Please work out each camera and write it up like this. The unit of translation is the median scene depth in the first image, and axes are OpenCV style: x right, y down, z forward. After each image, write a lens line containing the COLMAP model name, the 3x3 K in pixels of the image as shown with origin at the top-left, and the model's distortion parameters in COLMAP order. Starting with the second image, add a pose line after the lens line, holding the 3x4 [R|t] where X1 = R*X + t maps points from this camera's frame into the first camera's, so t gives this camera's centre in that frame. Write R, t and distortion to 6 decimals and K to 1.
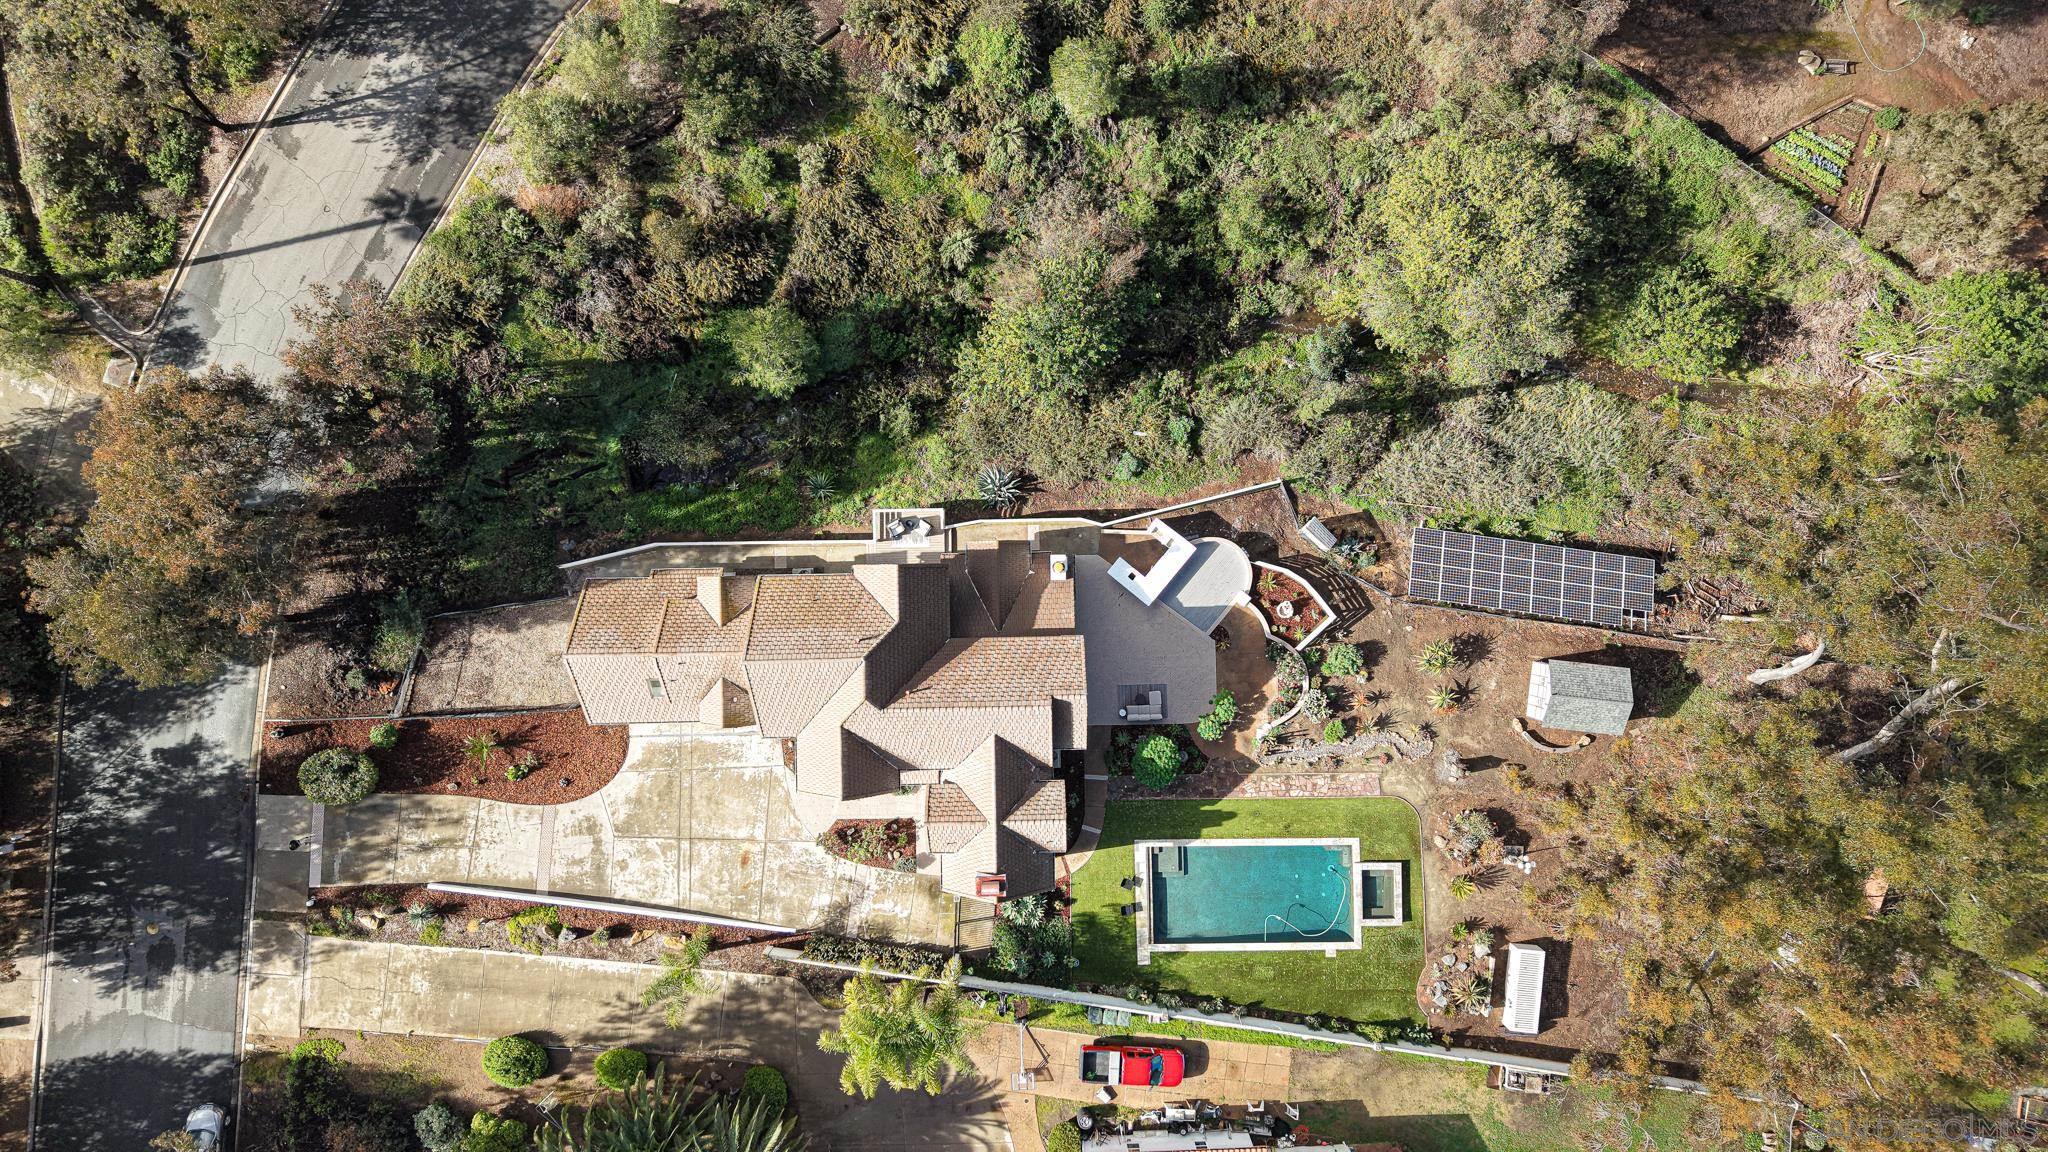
lens RADIAL K [[1357.3, 0, 1024.0], [0, 1357.3, 576.0], [0, 0, 1]] dist [0.055022, -0.064040]
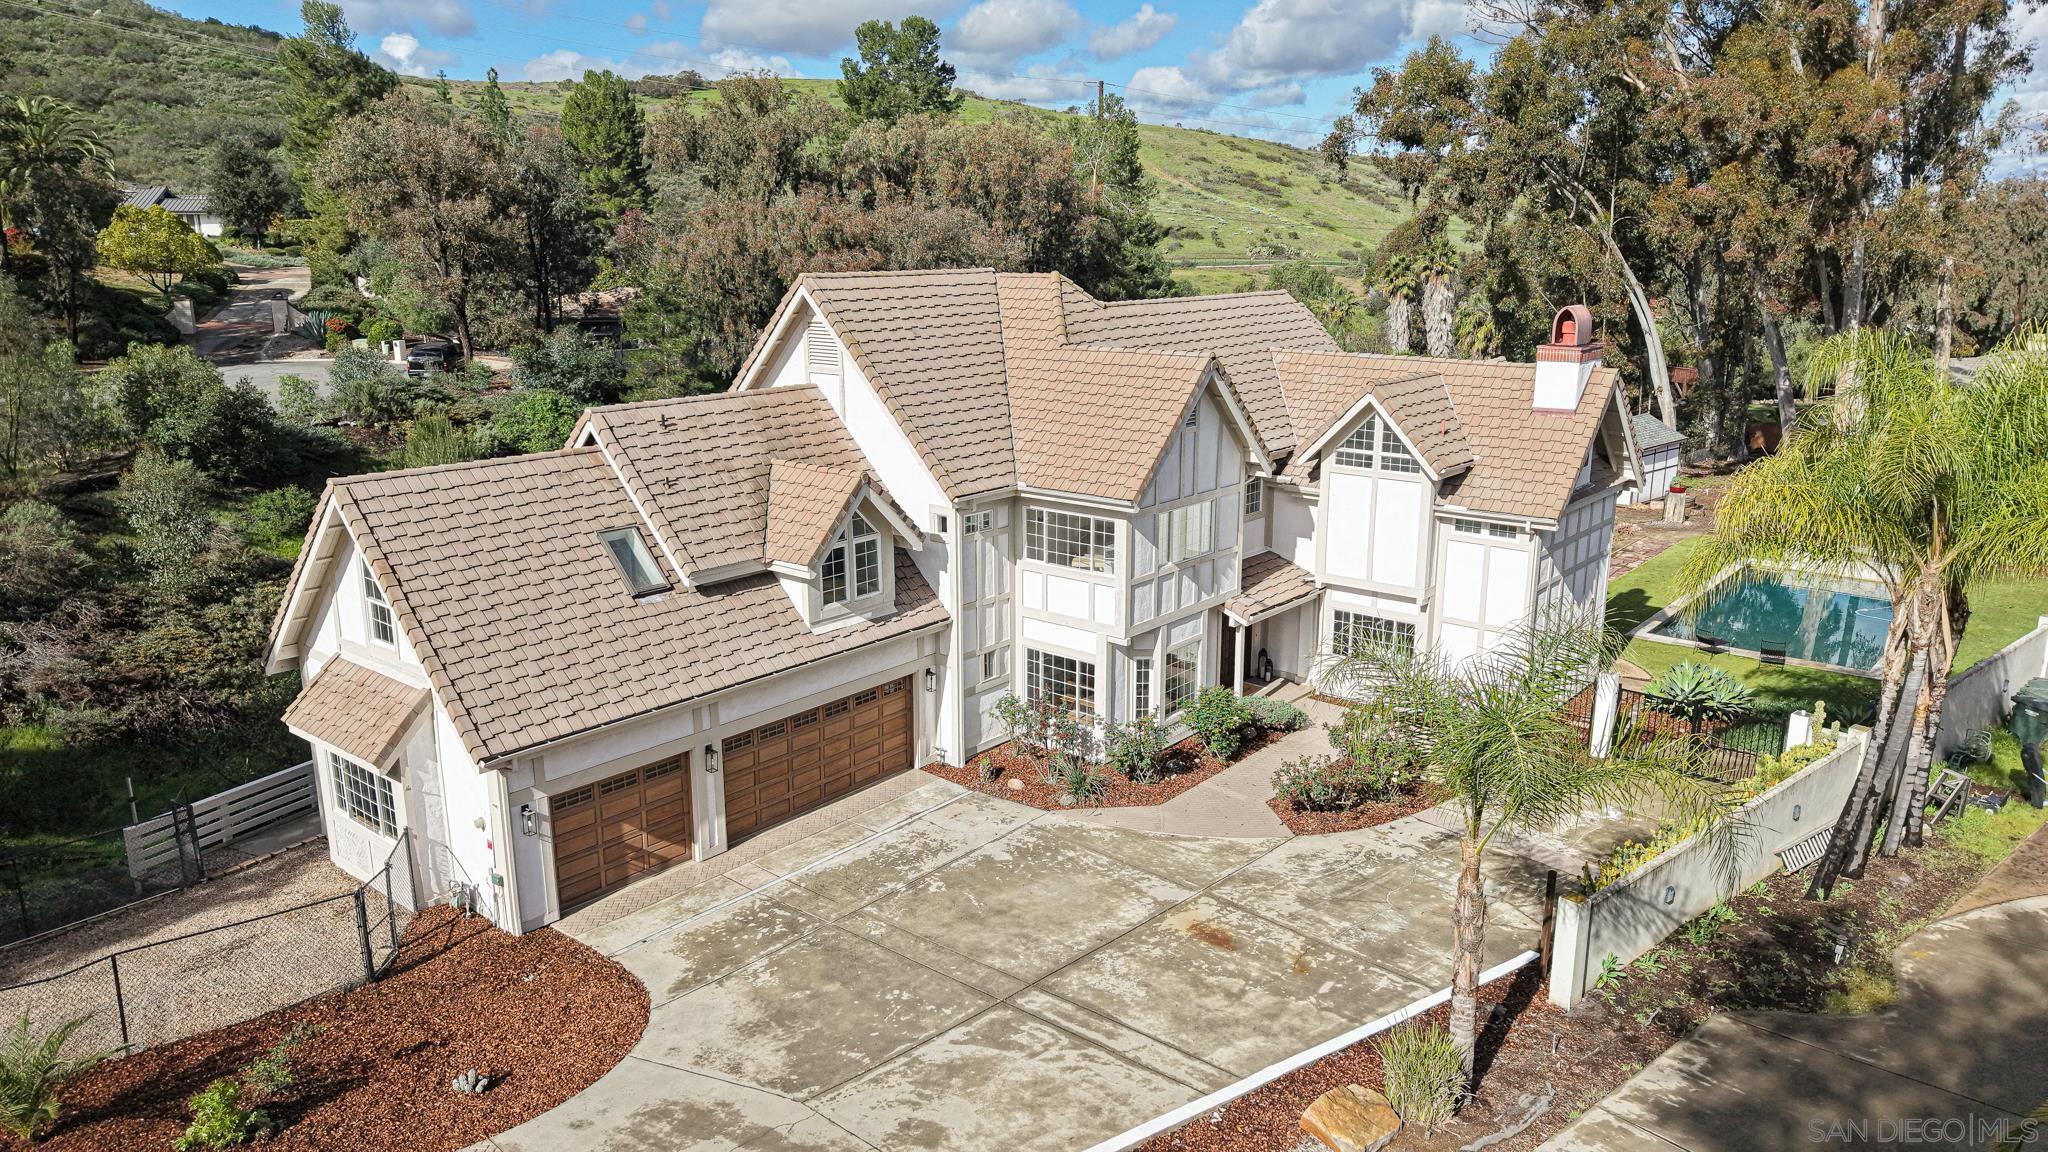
lens RADIAL K [[1357.3, 0, 1024.0], [0, 1357.3, 576.0], [0, 0, 1]] dist [0.055022, -0.064040]
pose [[0.663793, -0.179838, 0.725973, -0.422787], [0.747908, 0.164123, -0.643193, 0.348104], [-0.003479, 0.969908, 0.243446, 0.859612]]
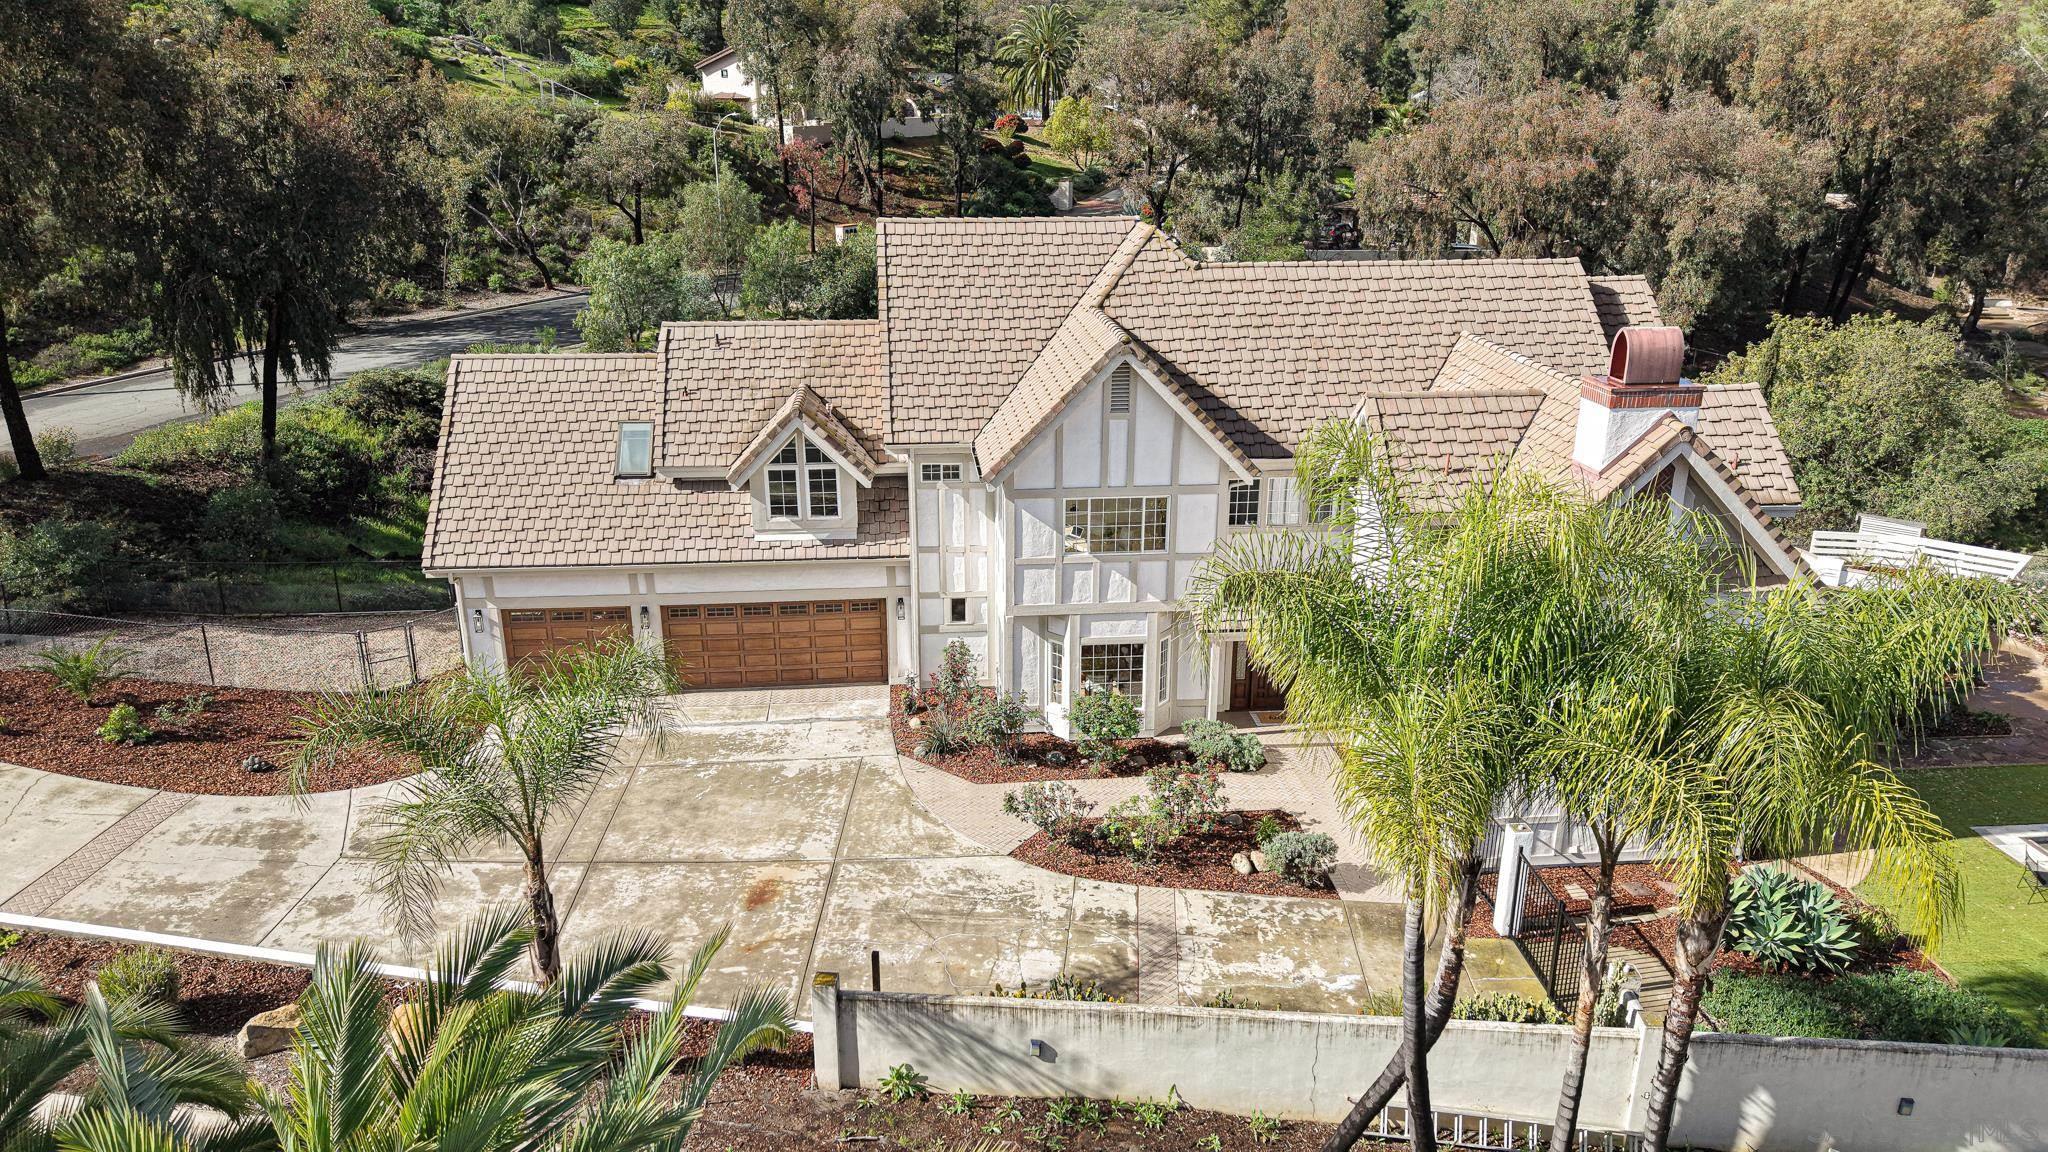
lens RADIAL K [[1357.3, 0, 1024.0], [0, 1357.3, 576.0], [0, 0, 1]] dist [0.055022, -0.064040]
pose [[0.997477, -0.018094, 0.068646, -0.167030], [0.070764, 0.330589, -0.941118, 0.468976], [-0.005665, 0.943601, 0.331035, 0.836537]]
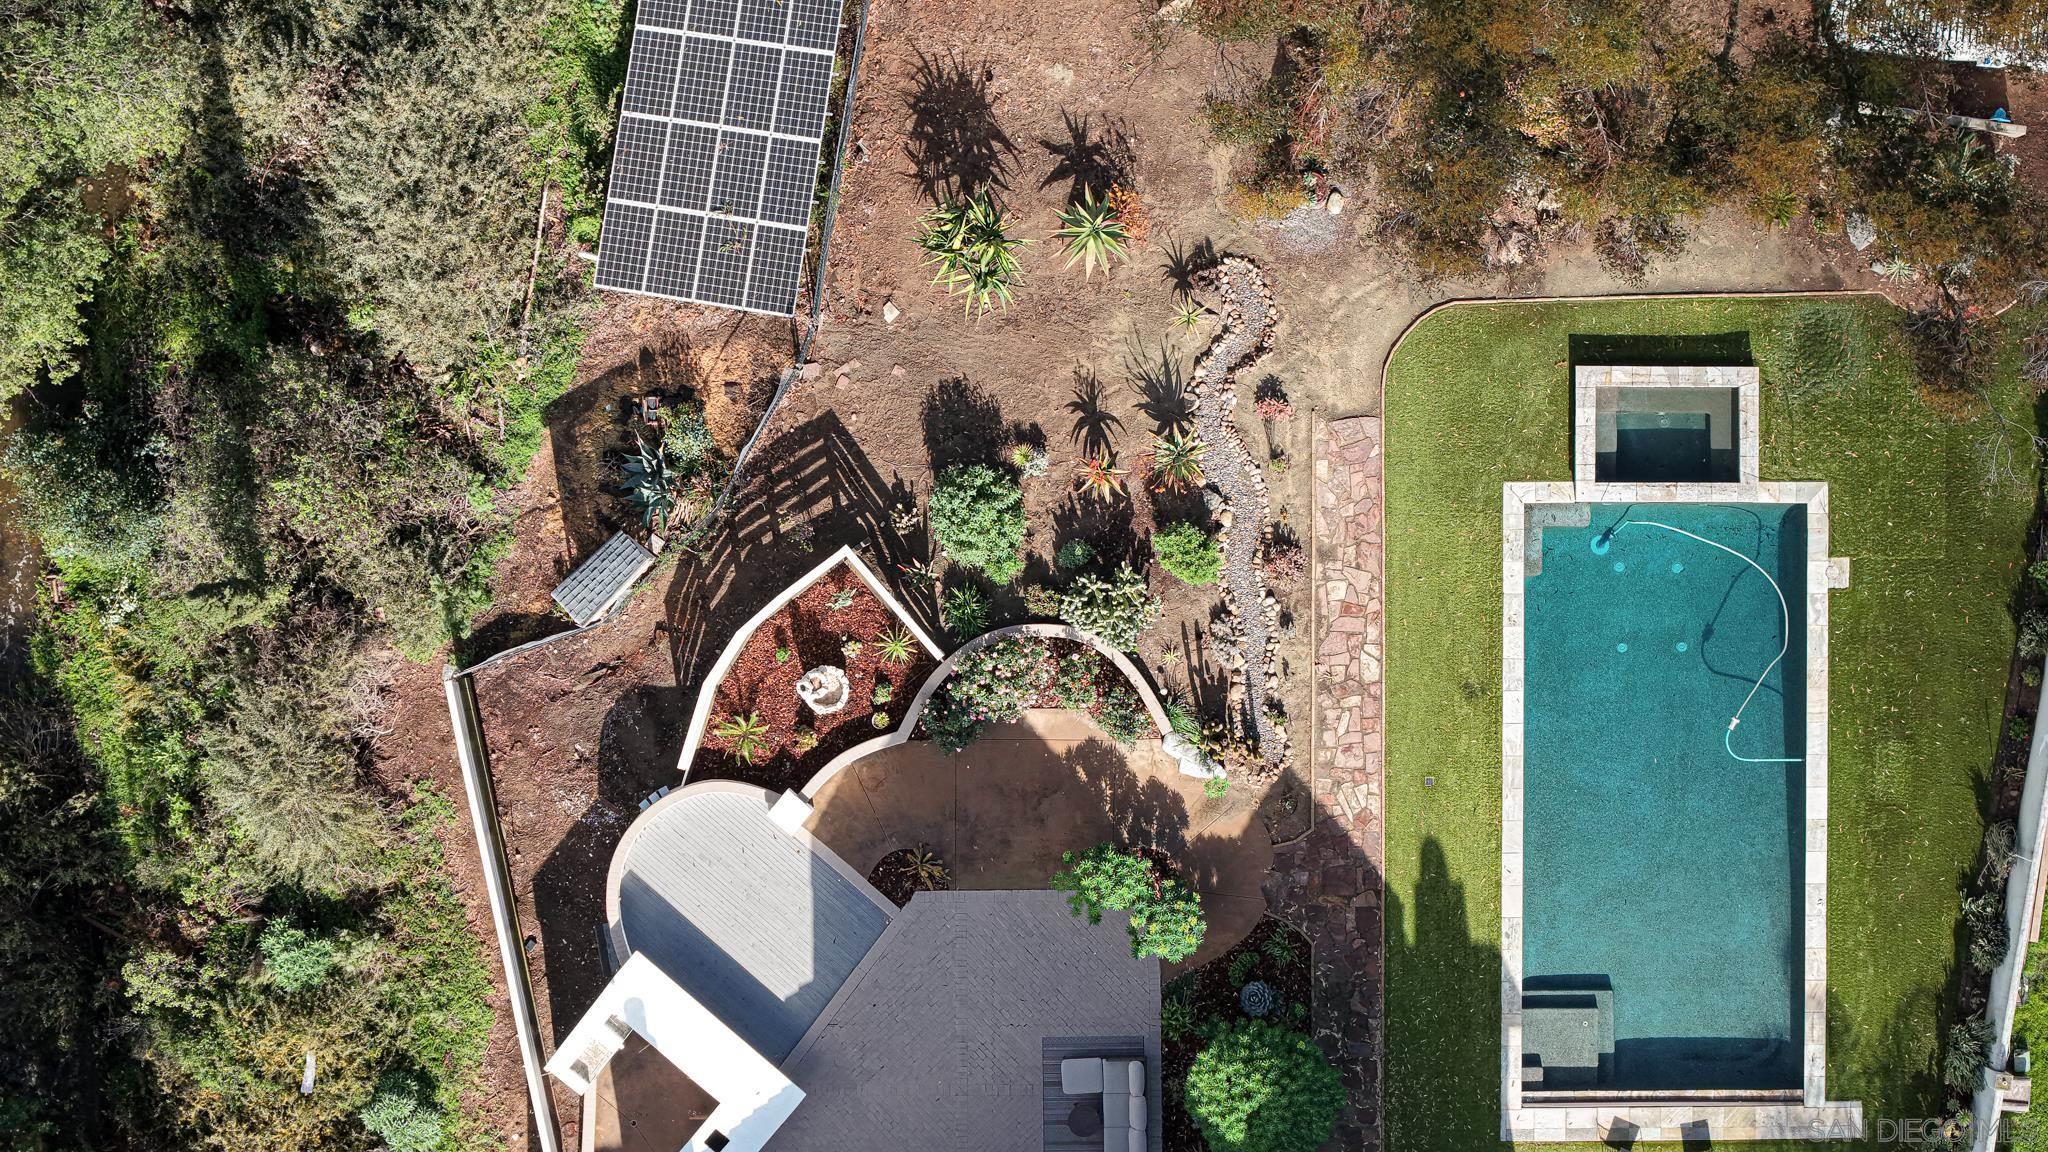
lens RADIAL K [[4046.1, 0, 1024.0], [0, 4046.1, 576.0], [0, 0, 1]] dist [-0.144809, -0.152467]
pose [[0.017876, -0.999793, 0.009703, 0.210149], [0.999833, 0.017911, 0.003537, 0.069701], [-0.003710, 0.009638, 0.999947, -0.001590]]
